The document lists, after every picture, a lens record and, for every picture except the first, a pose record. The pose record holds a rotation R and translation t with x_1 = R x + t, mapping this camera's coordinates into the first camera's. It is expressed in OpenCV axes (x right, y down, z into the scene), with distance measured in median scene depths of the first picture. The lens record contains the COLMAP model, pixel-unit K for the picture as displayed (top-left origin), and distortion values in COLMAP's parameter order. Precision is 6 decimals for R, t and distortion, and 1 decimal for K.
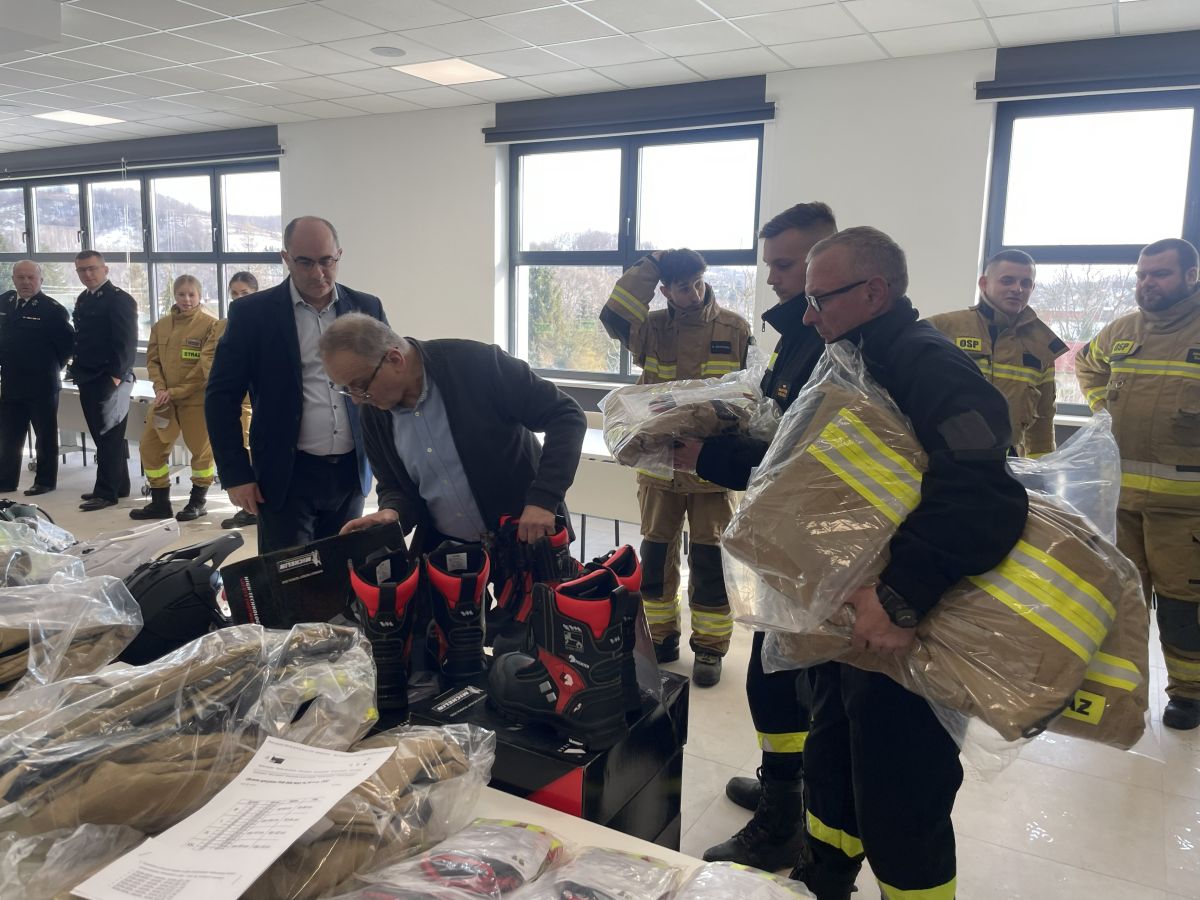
lens RADIAL K [[915.3, 0, 602.1], [0, 915.3, 441.1], [0, 0, 1]] dist [0.081054, -0.107783]
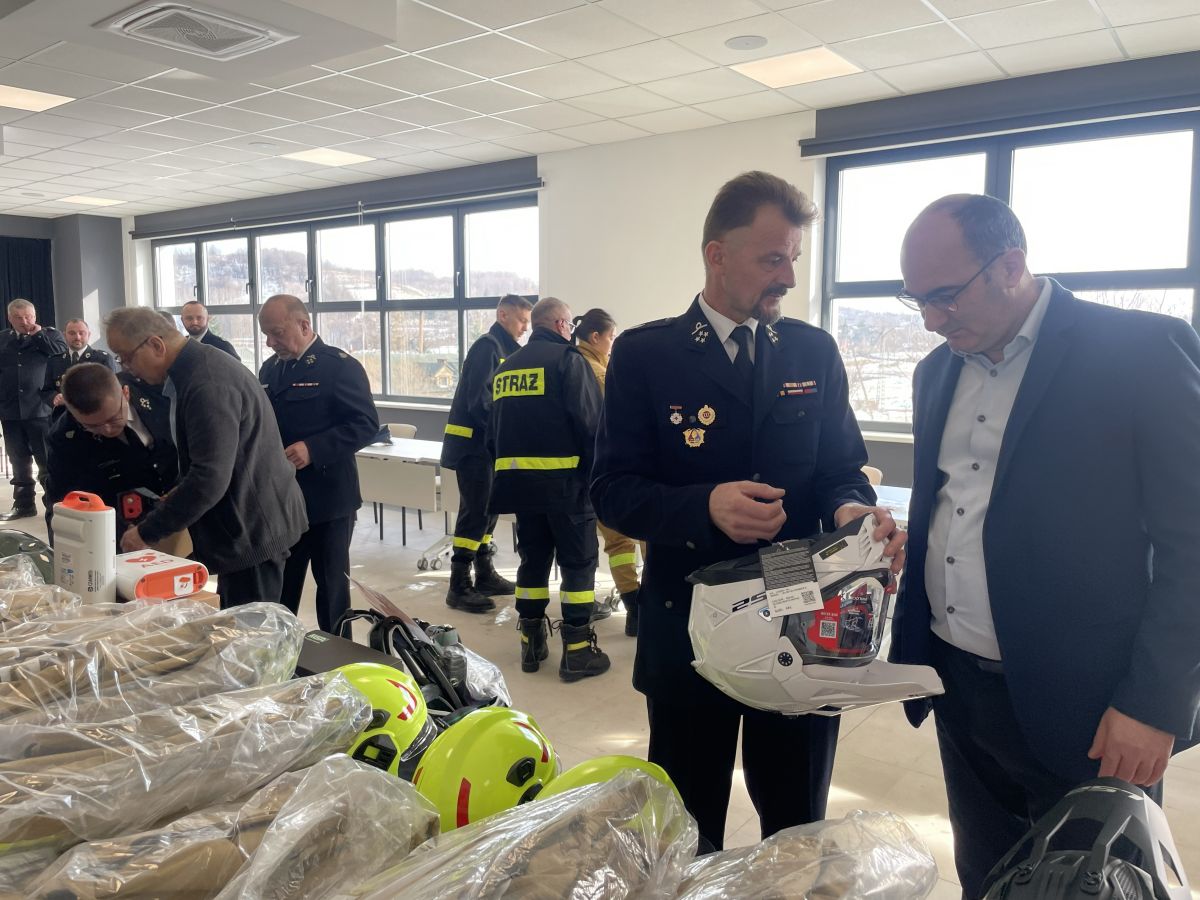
lens RADIAL K [[915.3, 0, 590.7], [0, 915.3, 472.6], [0, 0, 1]] dist [0.081054, -0.107783]
pose [[0.991703, -0.005938, -0.128413, -0.096706], [0.004913, 0.999954, -0.008296, -0.011729], [0.128456, 0.007597, 0.991686, 0.059317]]
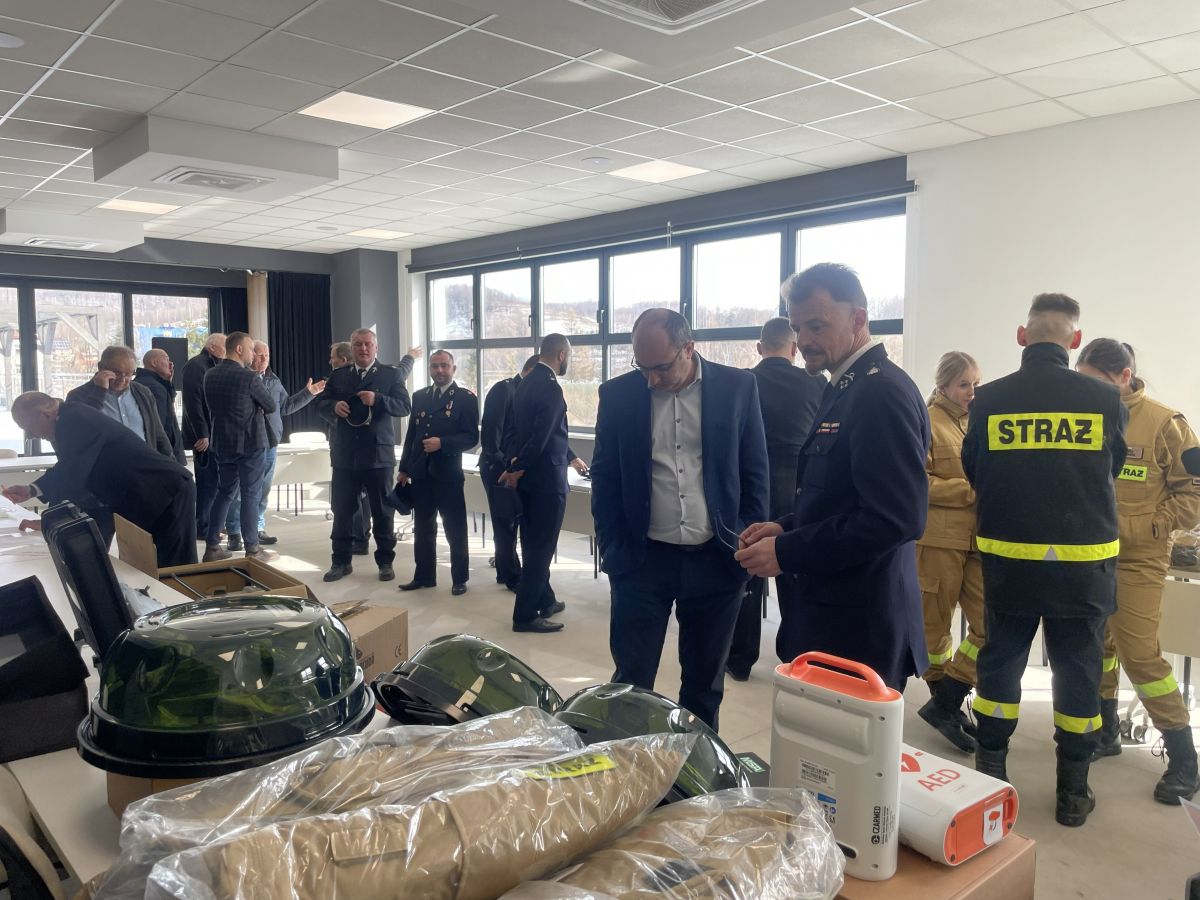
lens RADIAL K [[915.3, 0, 577.3], [0, 915.3, 448.2], [0, 0, 1]] dist [0.081054, -0.107783]
pose [[0.946125, 0.004165, -0.323774, -0.188753], [-0.027660, 0.997302, -0.068000, -0.021204], [0.322617, 0.073292, 0.943688, 0.109141]]
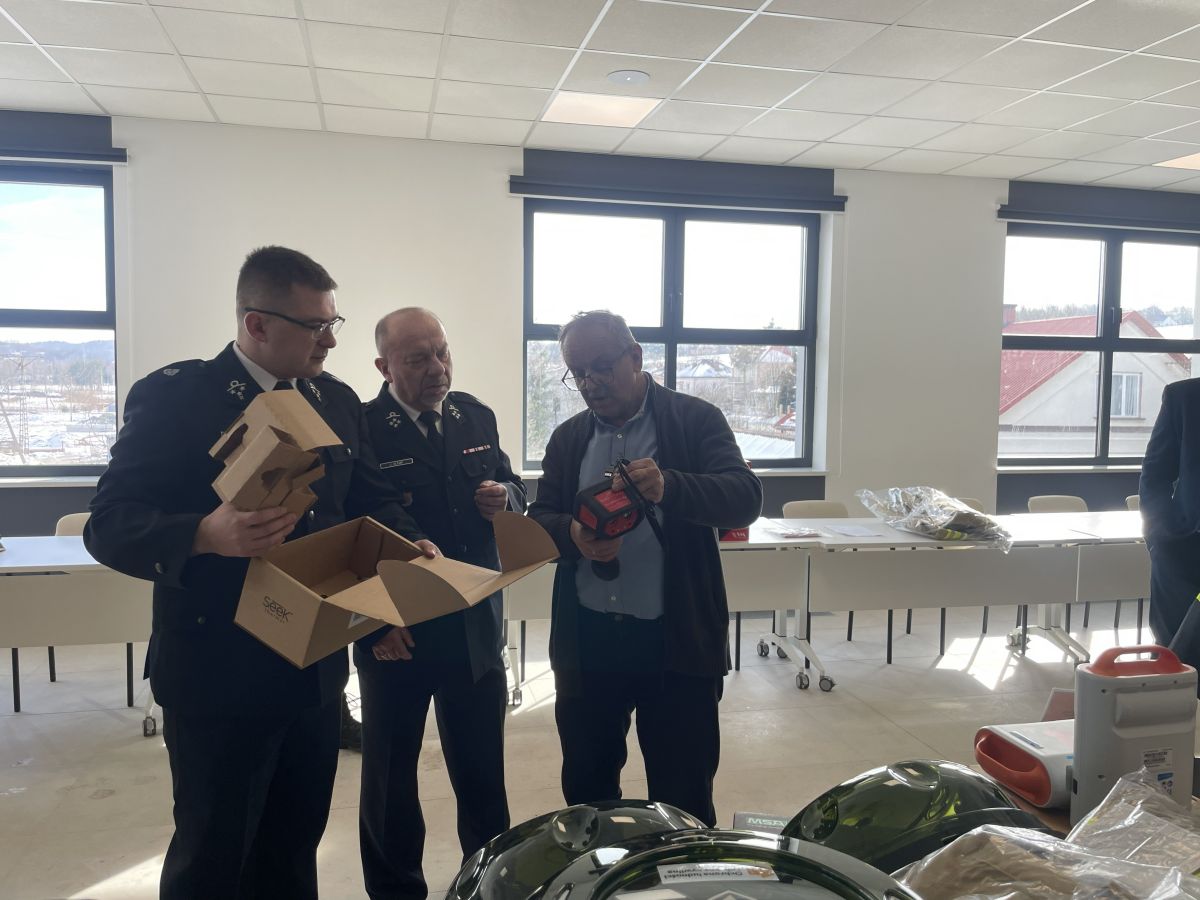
lens RADIAL K [[915.3, 0, 602.9], [0, 915.3, 456.0], [0, 0, 1]] dist [0.081054, -0.107783]
pose [[0.730557, -0.068425, 0.679415, -0.699460], [0.106986, 0.994149, -0.014917, -0.076008], [-0.674419, 0.083586, 0.733603, 0.394598]]
